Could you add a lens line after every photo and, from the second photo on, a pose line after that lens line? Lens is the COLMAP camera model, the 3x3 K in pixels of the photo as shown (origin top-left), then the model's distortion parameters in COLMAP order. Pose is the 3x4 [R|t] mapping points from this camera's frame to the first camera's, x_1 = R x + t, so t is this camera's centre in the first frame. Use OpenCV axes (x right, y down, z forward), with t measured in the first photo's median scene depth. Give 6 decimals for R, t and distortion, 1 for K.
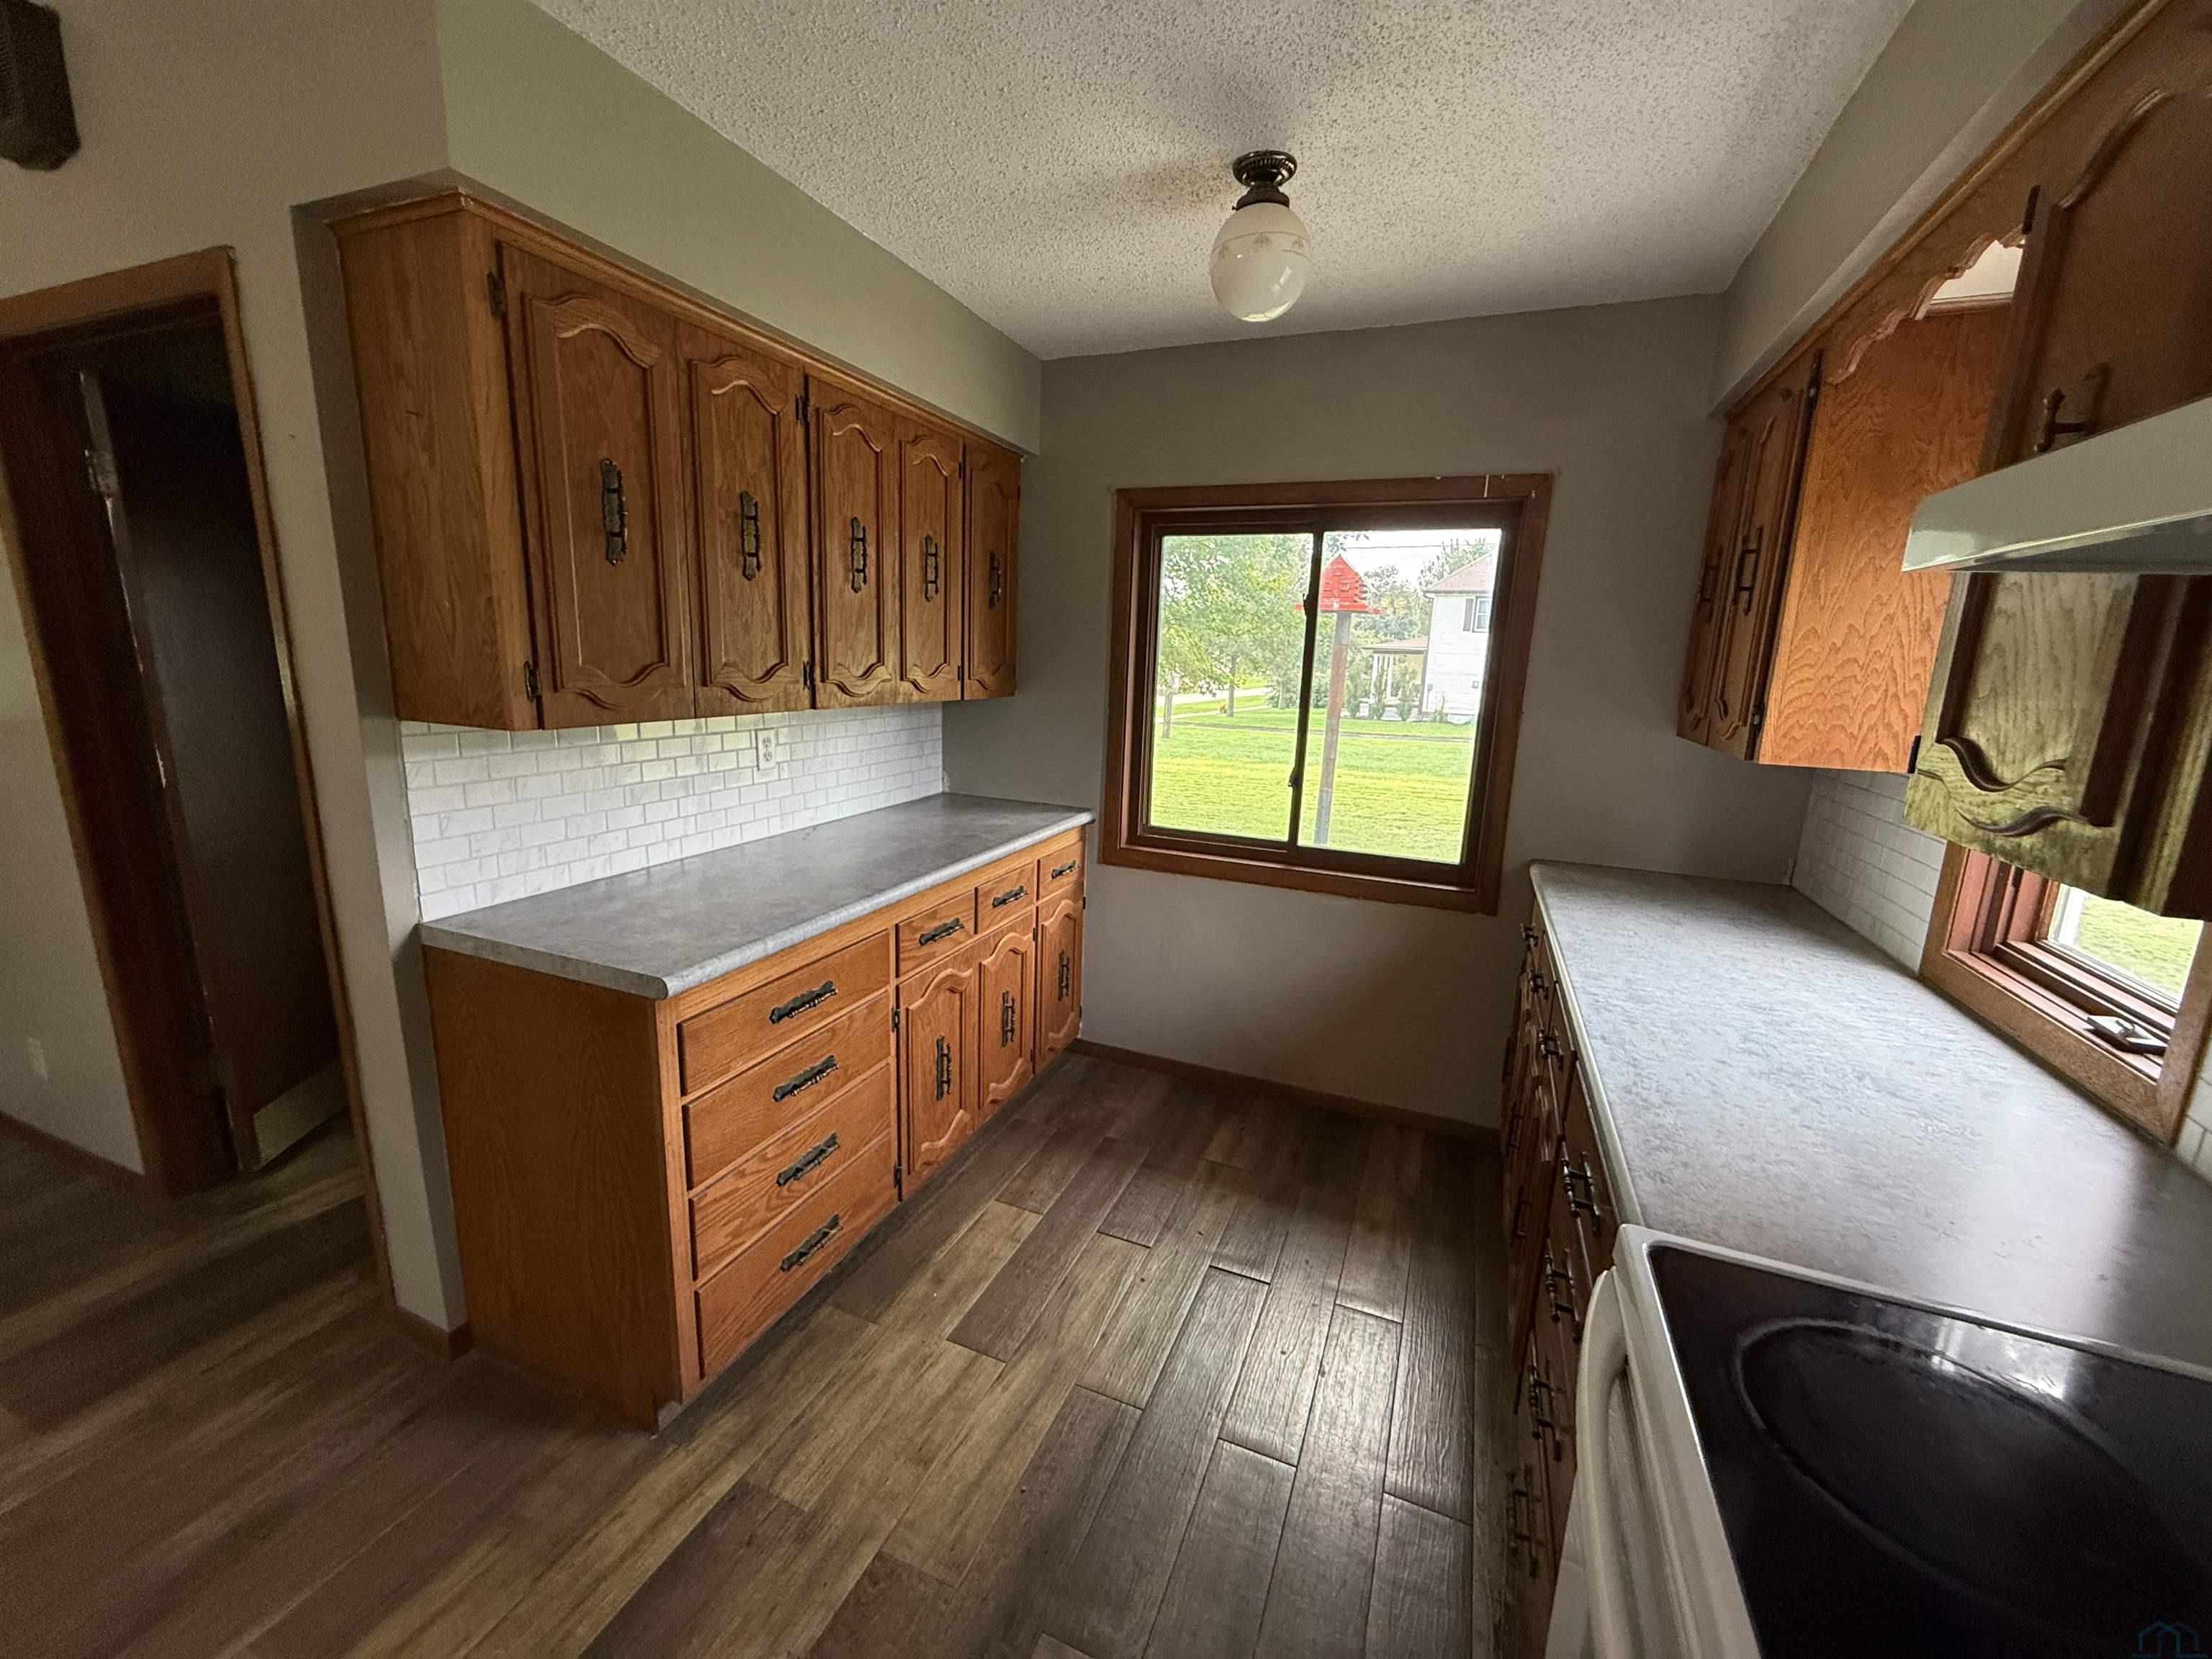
lens RADIAL K [[882.3, 0, 1101.7], [0, 882.3, 828.5], [0, 0, 1]] dist [-0.000658, -0.000730]
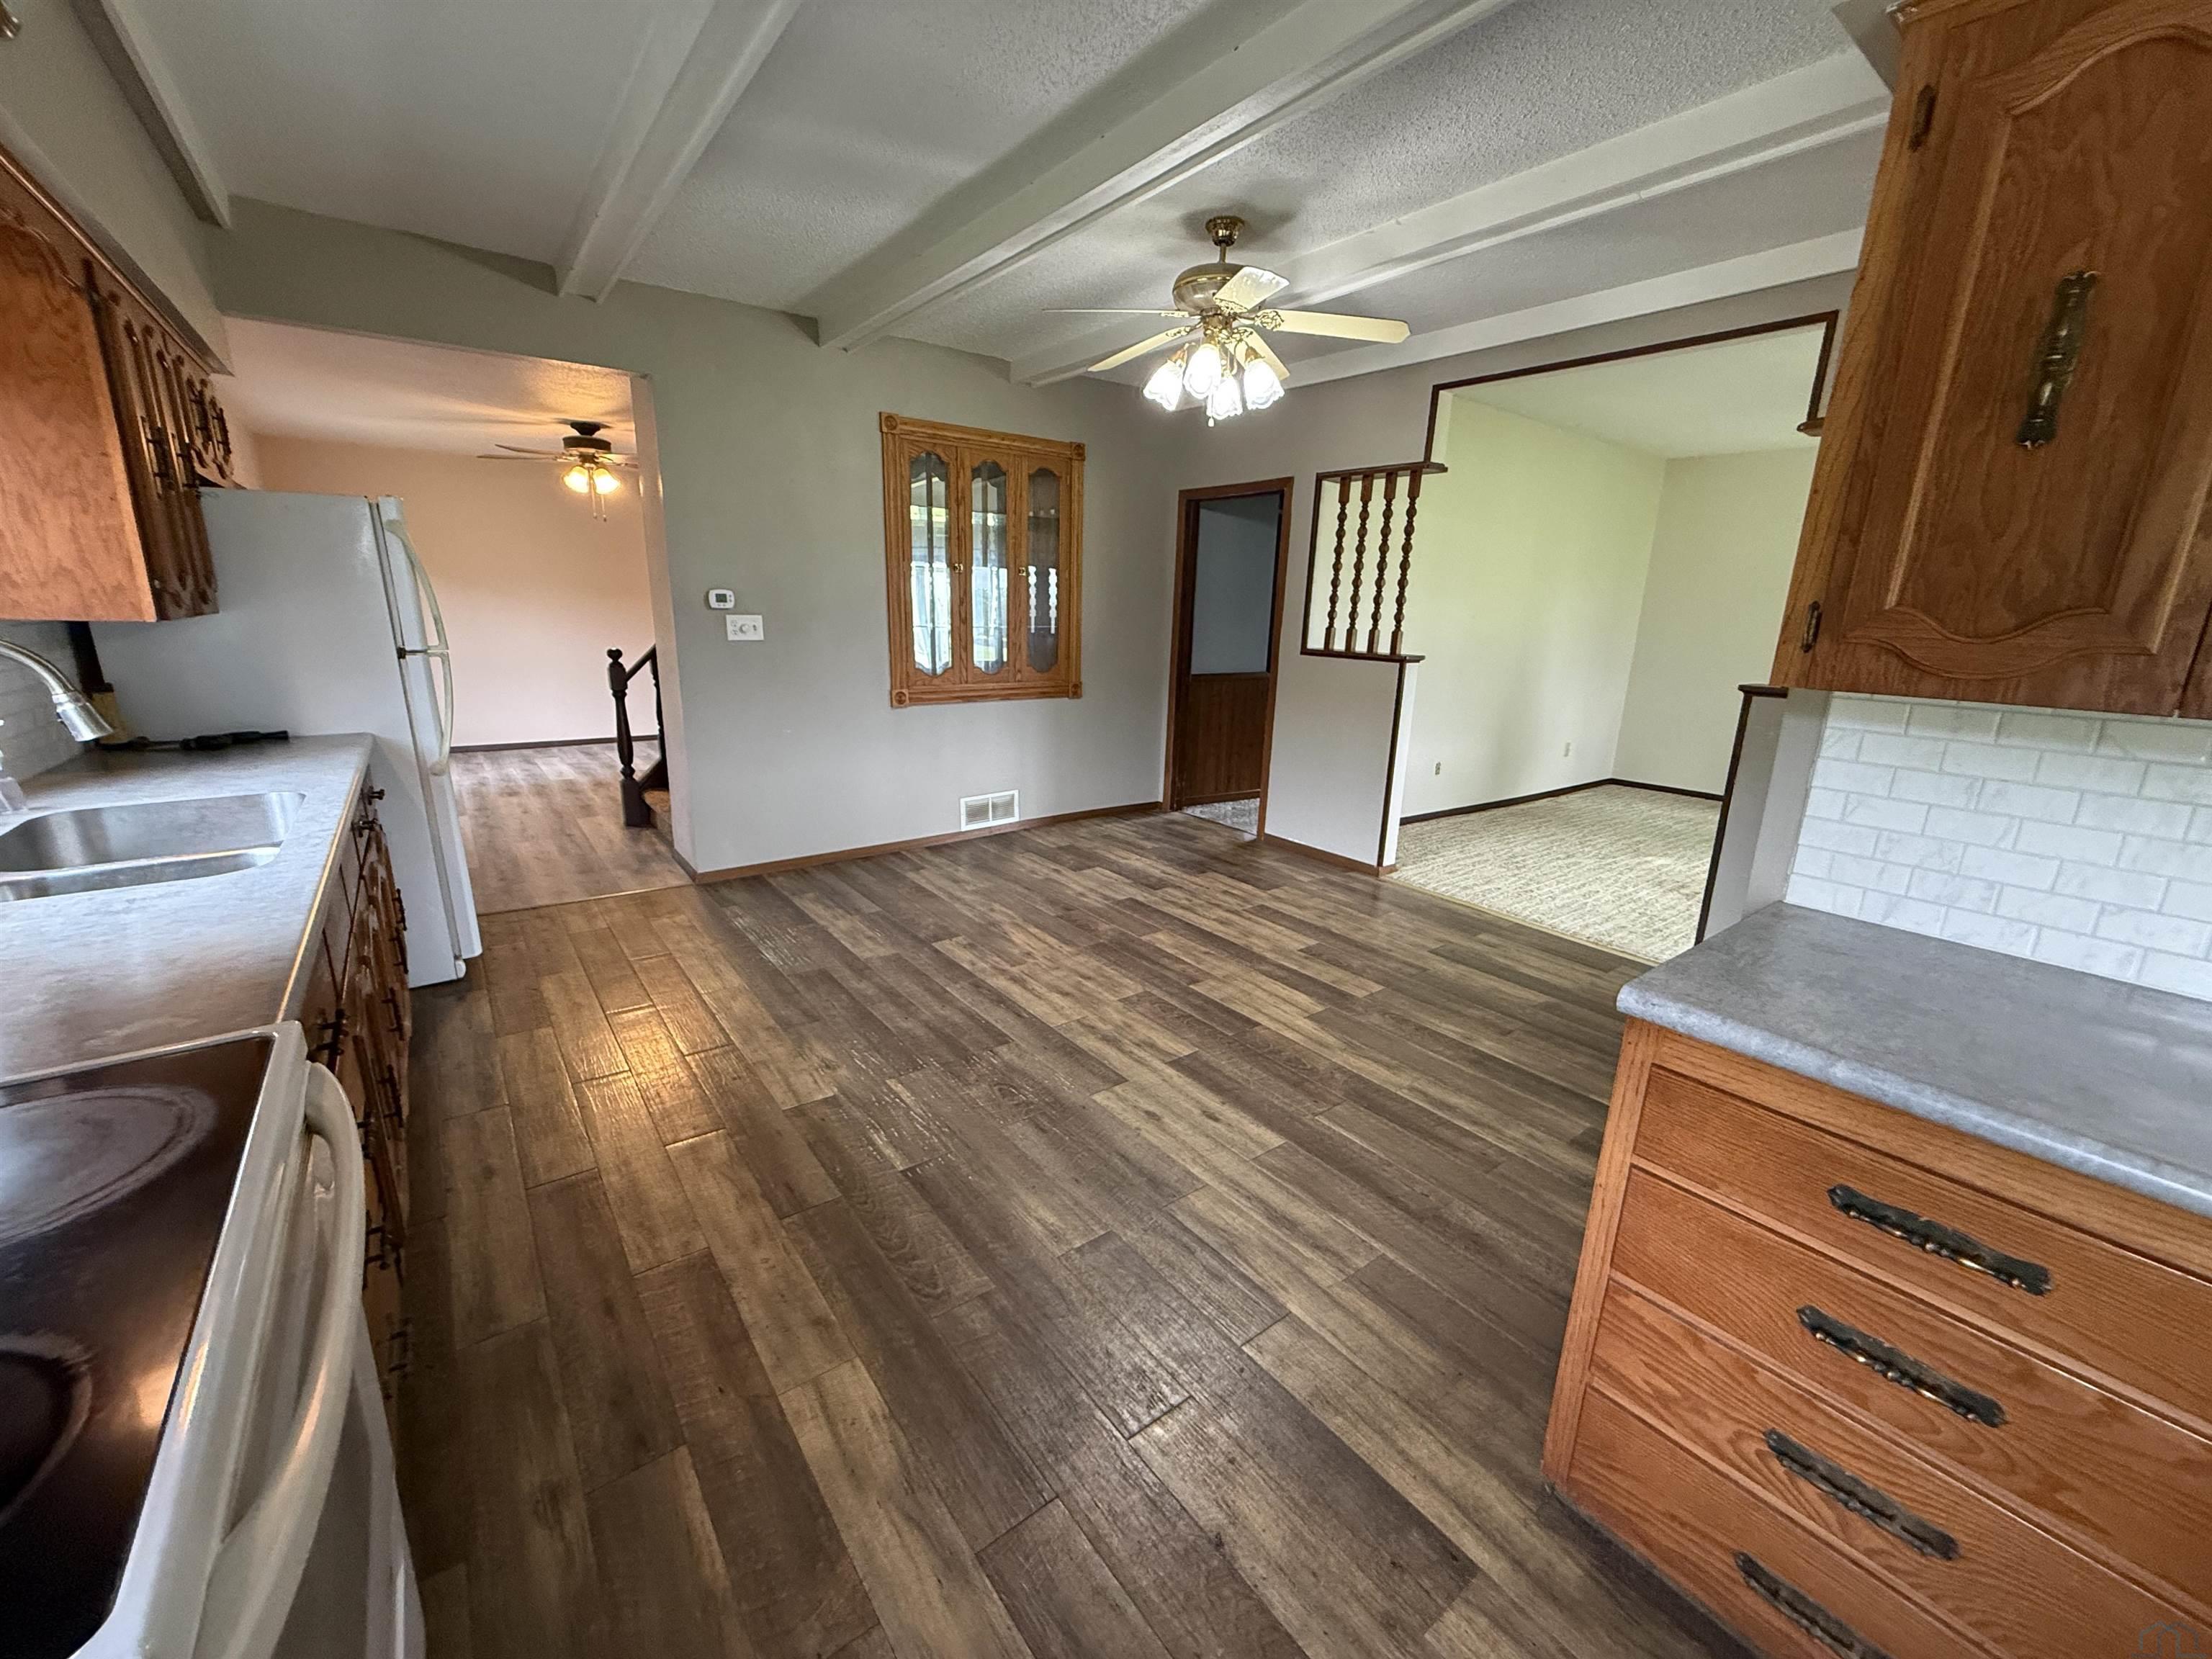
lens RADIAL K [[882.3, 0, 1102.9], [0, 882.3, 824.6], [0, 0, 1]] dist [-0.000658, -0.000730]
pose [[-0.500697, 0.166672, -0.849425, 0.362523], [-0.215242, 0.926495, 0.308670, -0.101761], [0.838435, 0.337382, -0.428019, 0.807707]]
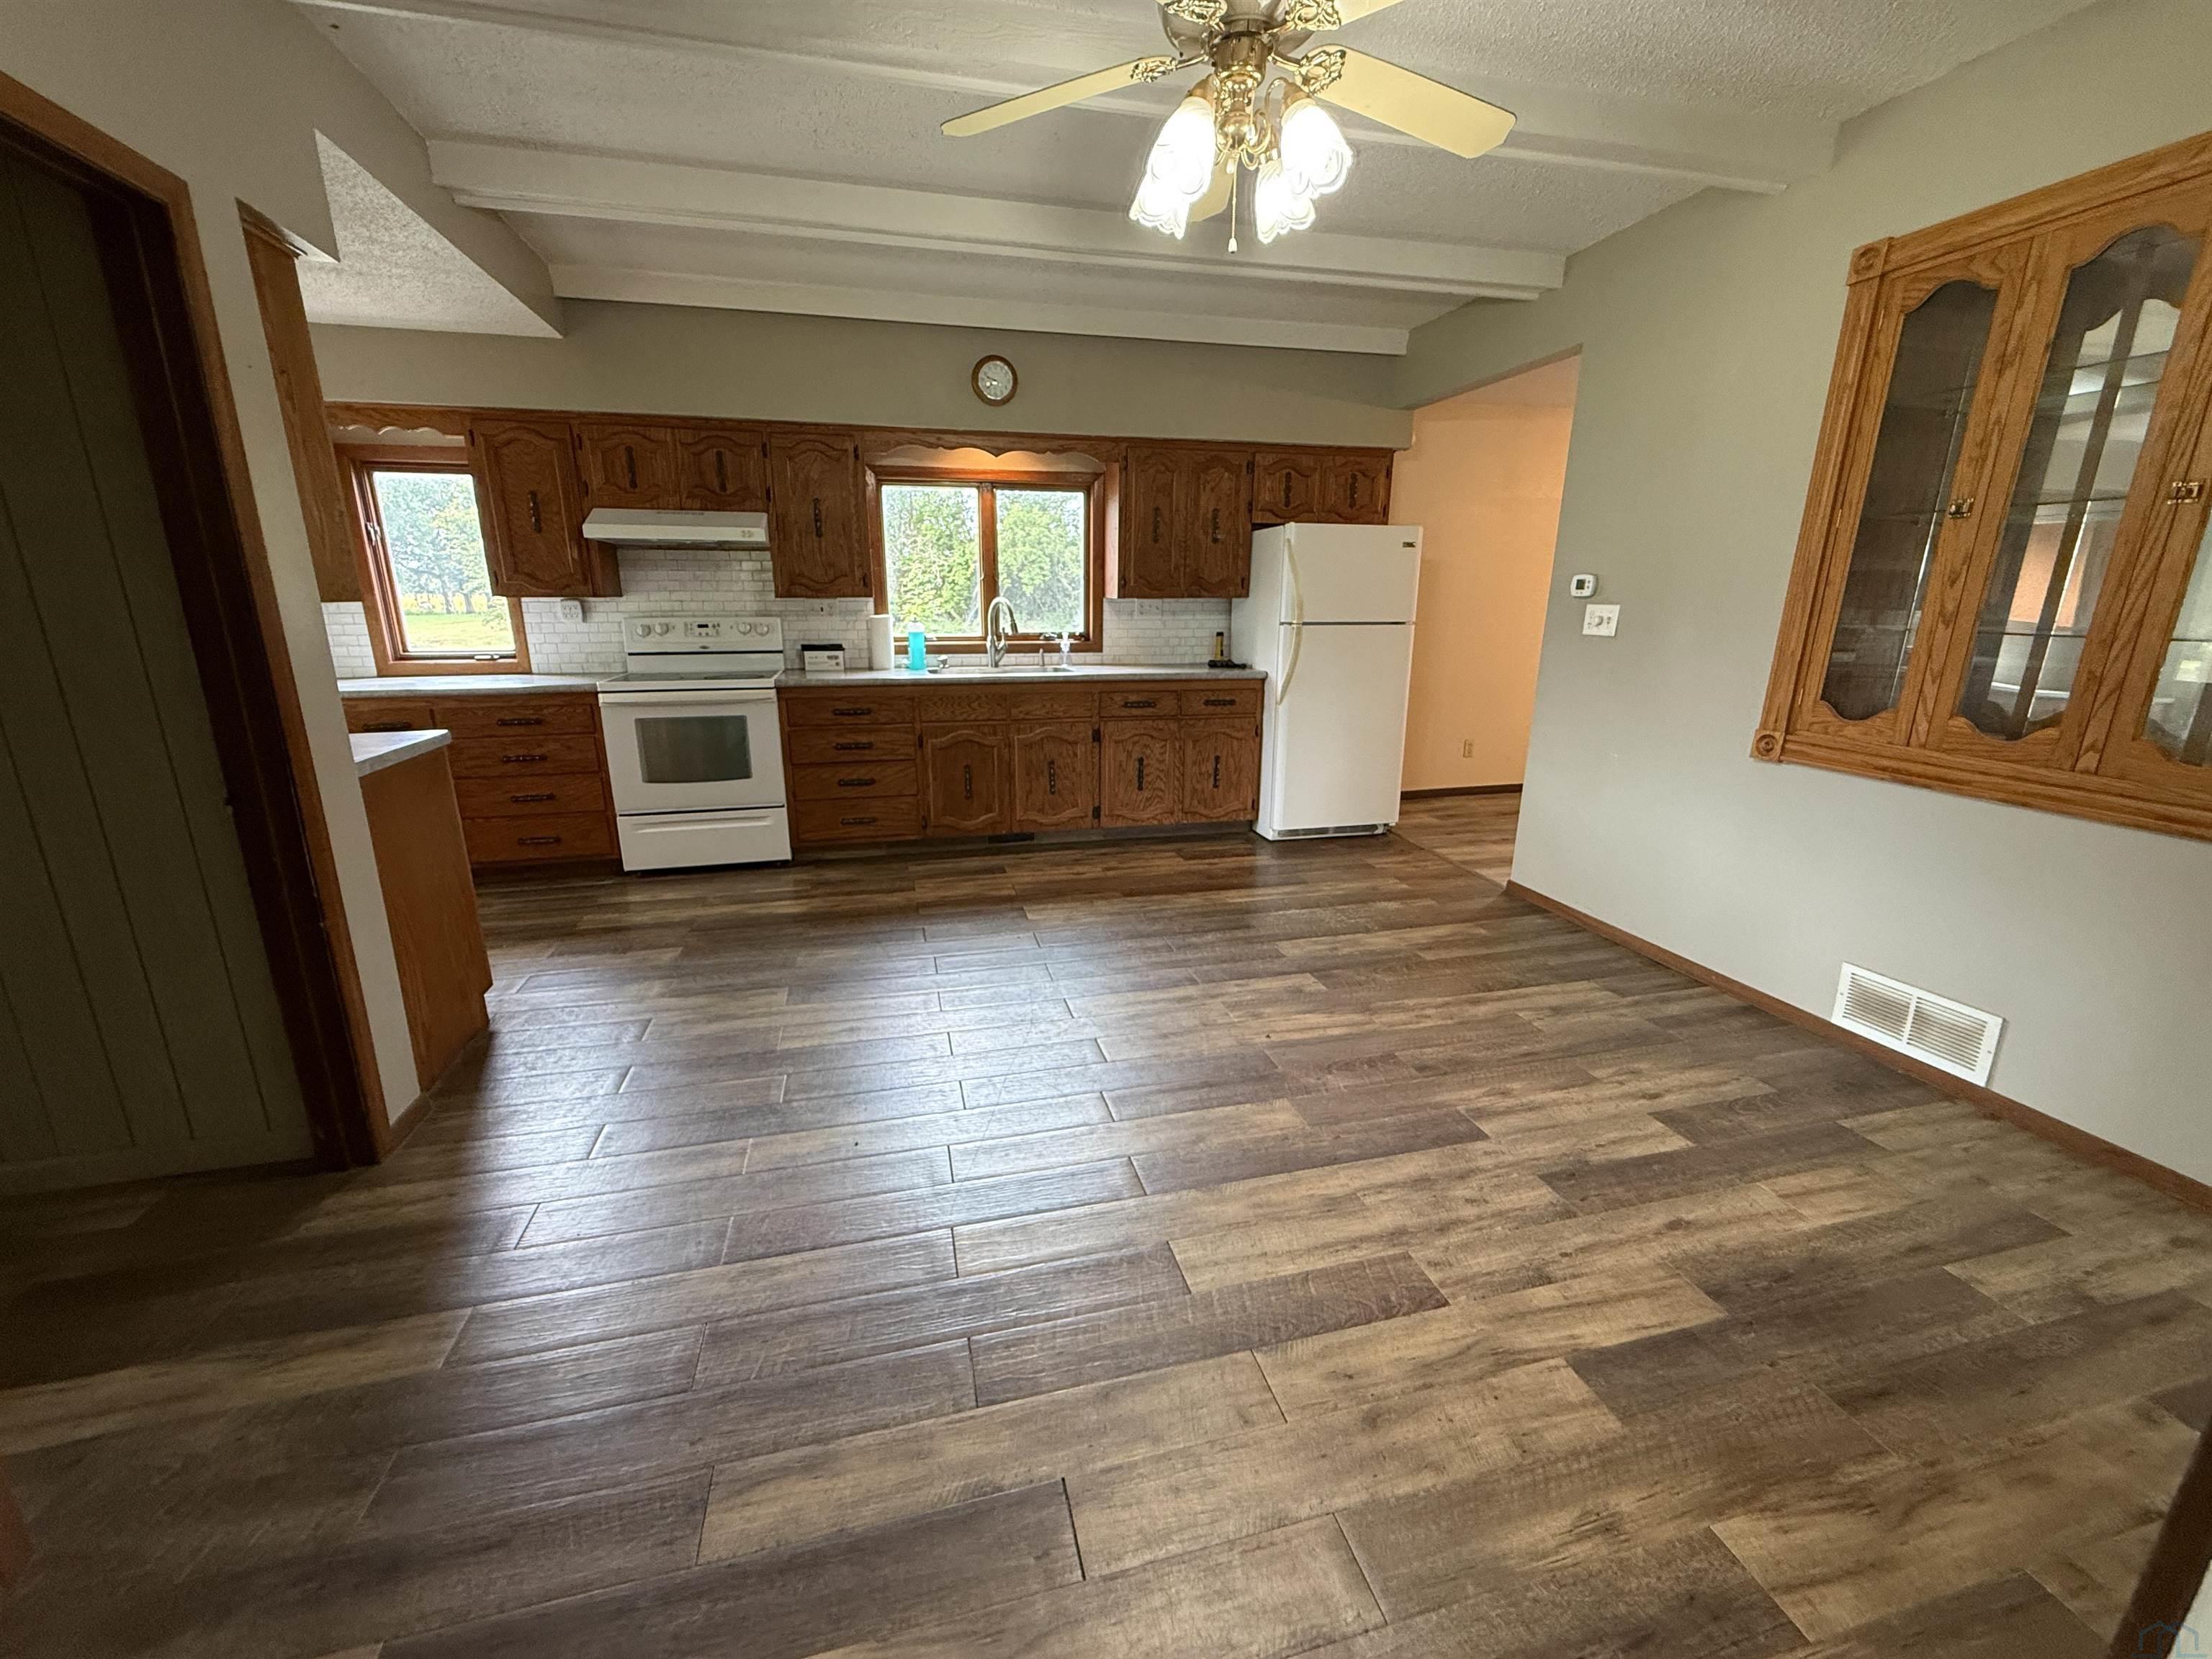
lens RADIAL K [[882.3, 0, 1098.8], [0, 882.3, 831.5], [0, 0, 1]] dist [-0.000658, -0.000730]
pose [[-0.593848, -0.246581, 0.765860, -2.510552], [0.138775, 0.906222, 0.399379, -0.168622], [-0.792519, 0.343452, -0.503939, 0.832560]]
